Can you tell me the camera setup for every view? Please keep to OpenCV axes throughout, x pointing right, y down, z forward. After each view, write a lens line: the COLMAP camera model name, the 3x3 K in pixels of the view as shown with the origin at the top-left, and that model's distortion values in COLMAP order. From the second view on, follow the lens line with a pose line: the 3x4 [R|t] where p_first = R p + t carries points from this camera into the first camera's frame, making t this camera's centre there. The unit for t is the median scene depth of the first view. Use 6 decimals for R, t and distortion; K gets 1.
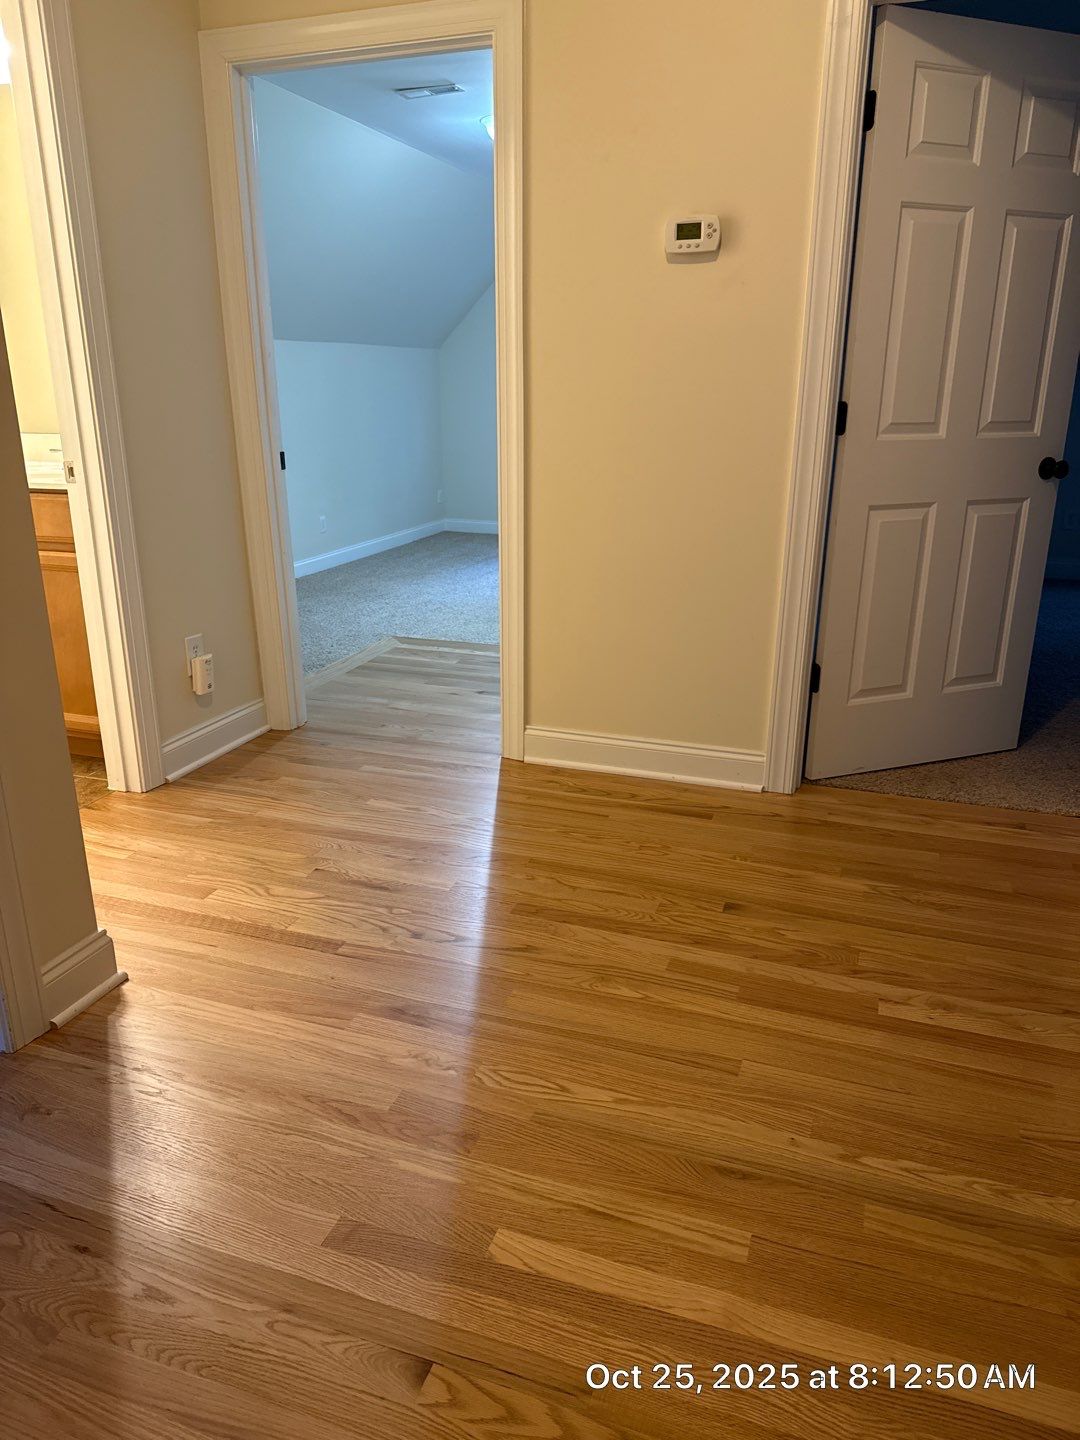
lens RADIAL K [[1007.8, 0, 543.5], [0, 1007.8, 716.4], [0, 0, 1]] dist [0.017678, -0.019349]
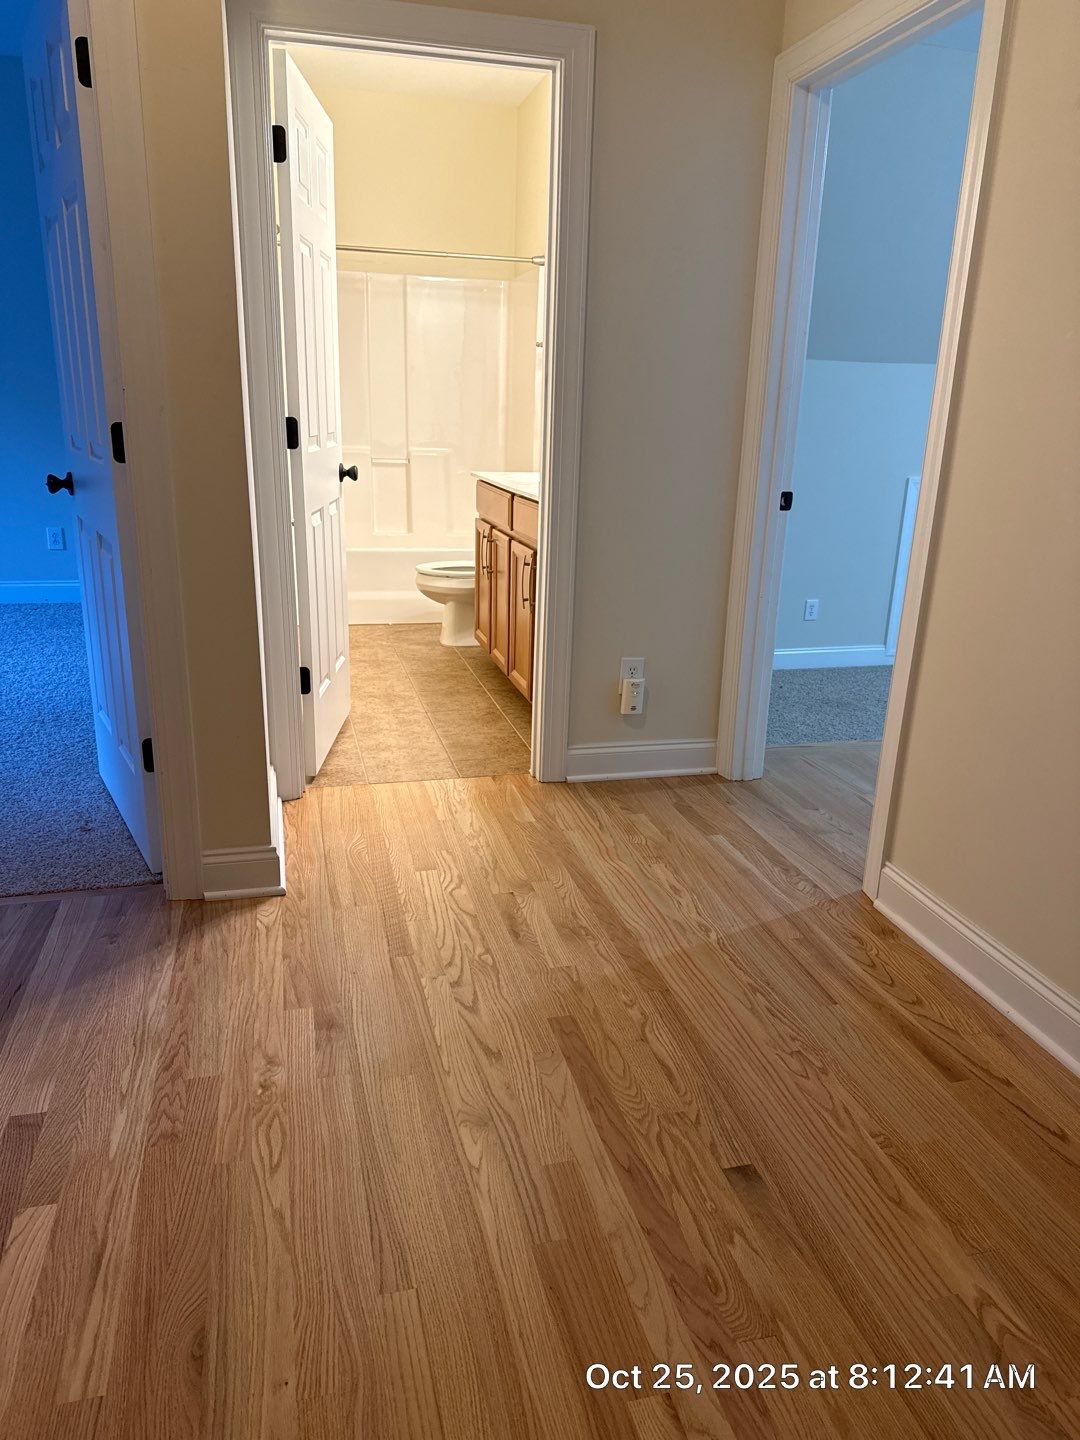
lens RADIAL K [[1007.8, 0, 532.4], [0, 1007.8, 723.4], [0, 0, 1]] dist [0.017678, -0.019349]
pose [[0.555975, 0.269860, -0.786173, 0.531493], [-0.288949, 0.949589, 0.121612, -0.138694], [0.779359, 0.159551, 0.605923, 0.381832]]
